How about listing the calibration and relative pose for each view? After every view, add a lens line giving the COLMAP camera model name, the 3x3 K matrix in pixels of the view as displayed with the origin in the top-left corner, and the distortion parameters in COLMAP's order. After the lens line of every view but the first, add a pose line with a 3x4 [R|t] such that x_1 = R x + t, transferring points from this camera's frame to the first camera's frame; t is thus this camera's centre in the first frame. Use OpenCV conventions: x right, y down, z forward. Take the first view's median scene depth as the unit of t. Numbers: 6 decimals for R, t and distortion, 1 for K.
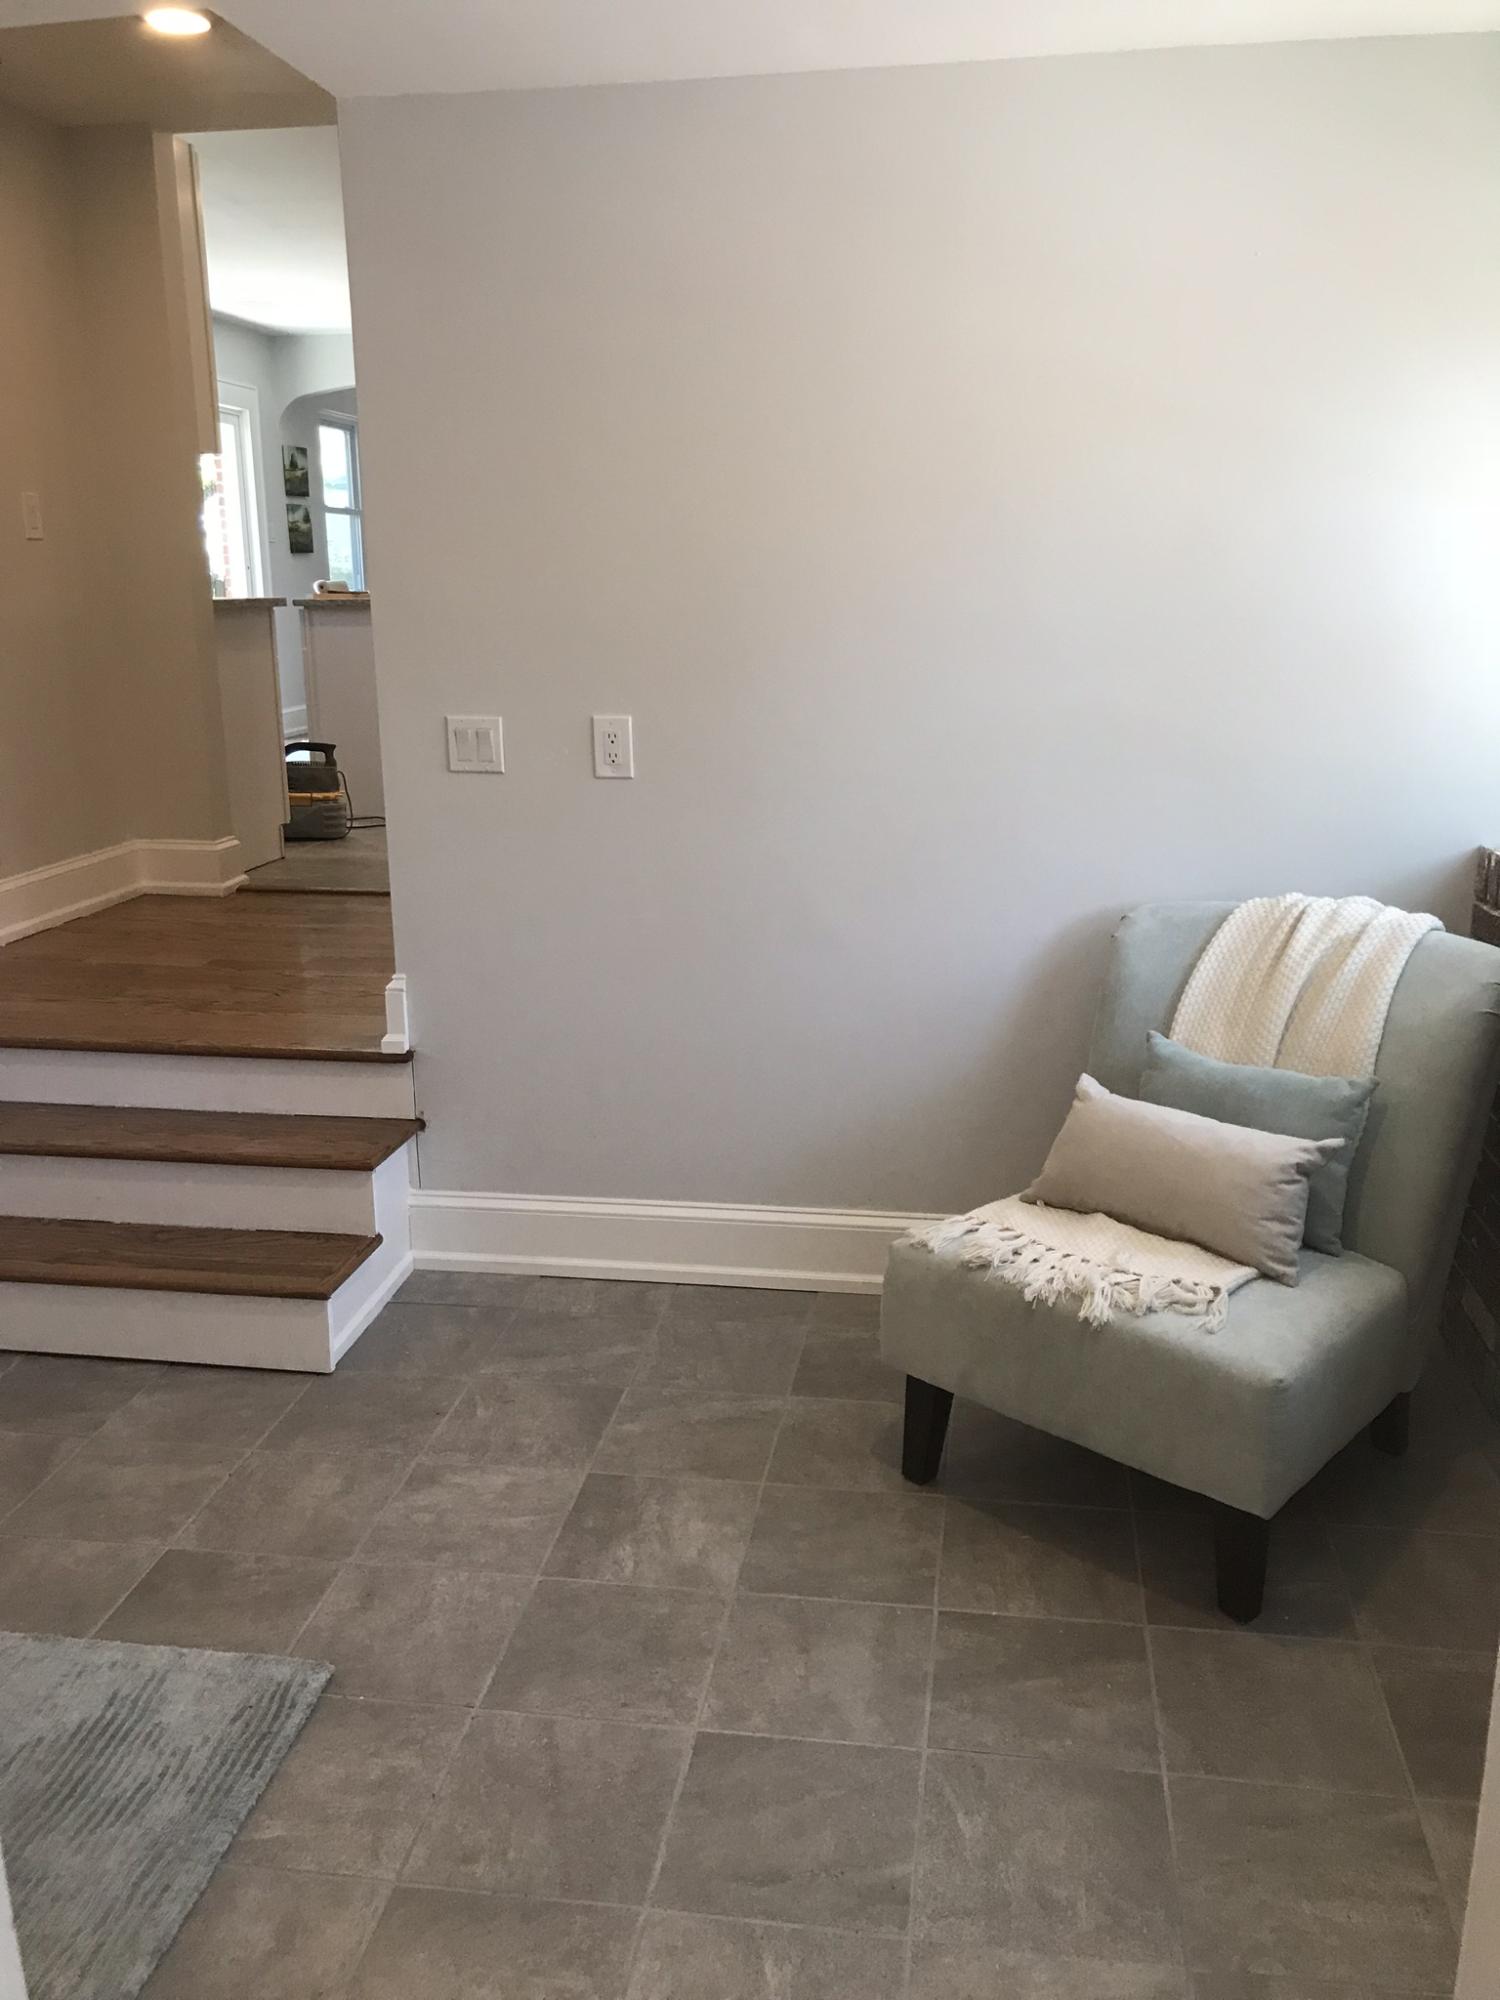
lens RADIAL K [[1638.6, 0, 750.0], [0, 1638.6, 1000.0], [0, 0, 1]] dist [-0.001987, 0.008708]
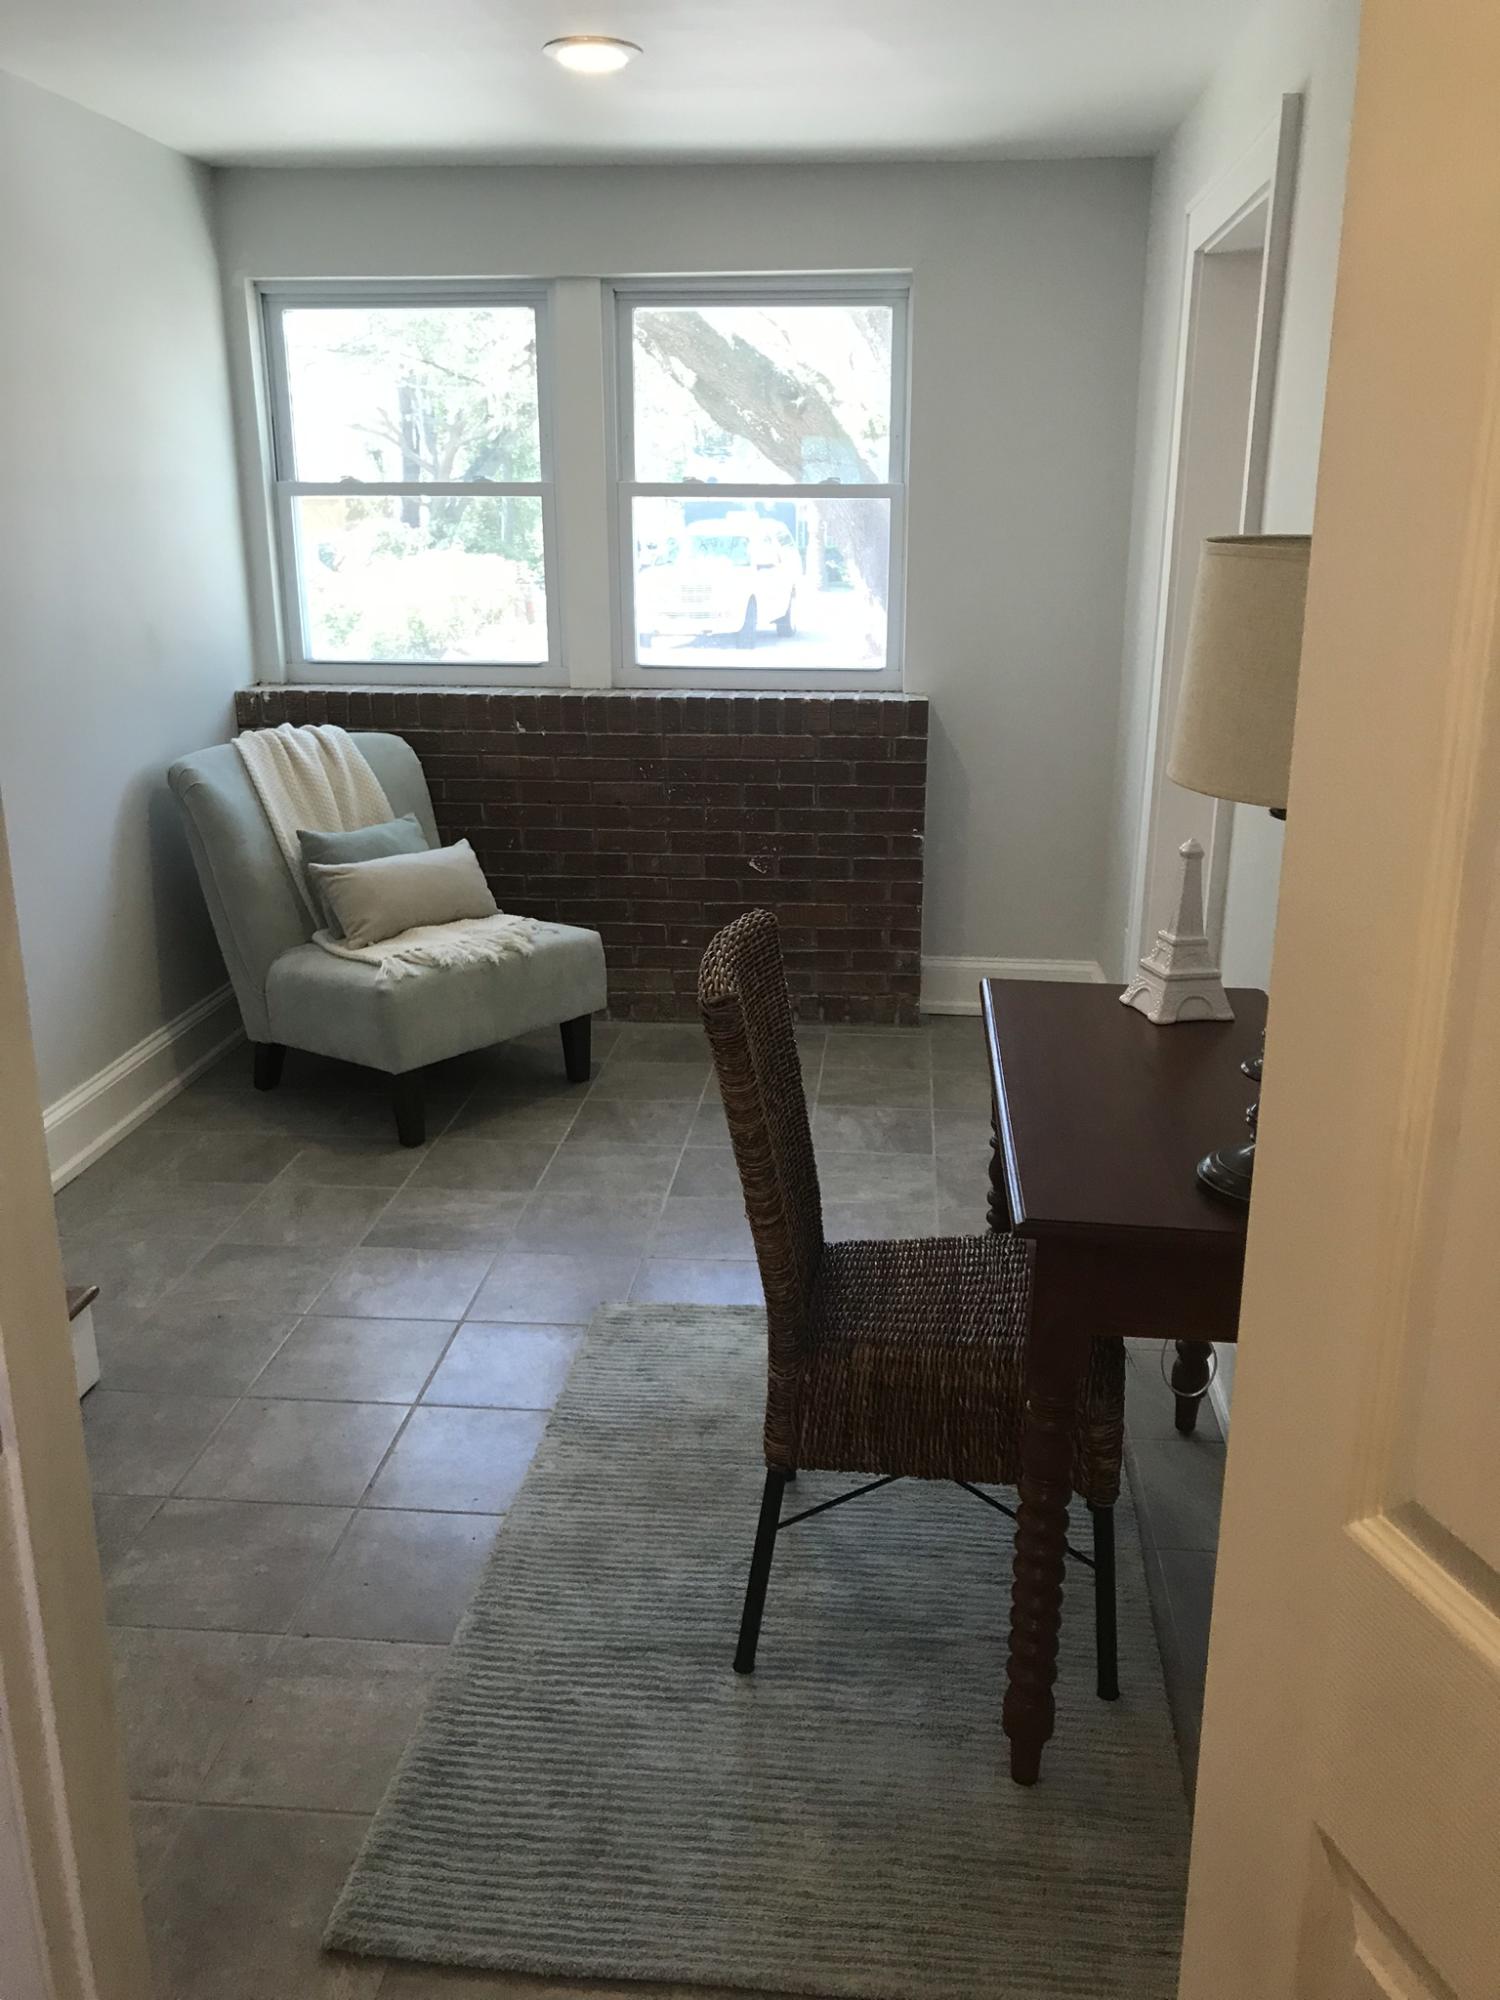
lens RADIAL K [[1638.6, 0, 750.0], [0, 1638.6, 1000.0], [0, 0, 1]] dist [-0.001987, 0.008708]
pose [[-0.054883, -0.276952, 0.959315, -1.408527], [0.251222, 0.926026, 0.281714, -0.177124], [-0.966372, 0.256462, 0.018753, 0.725047]]
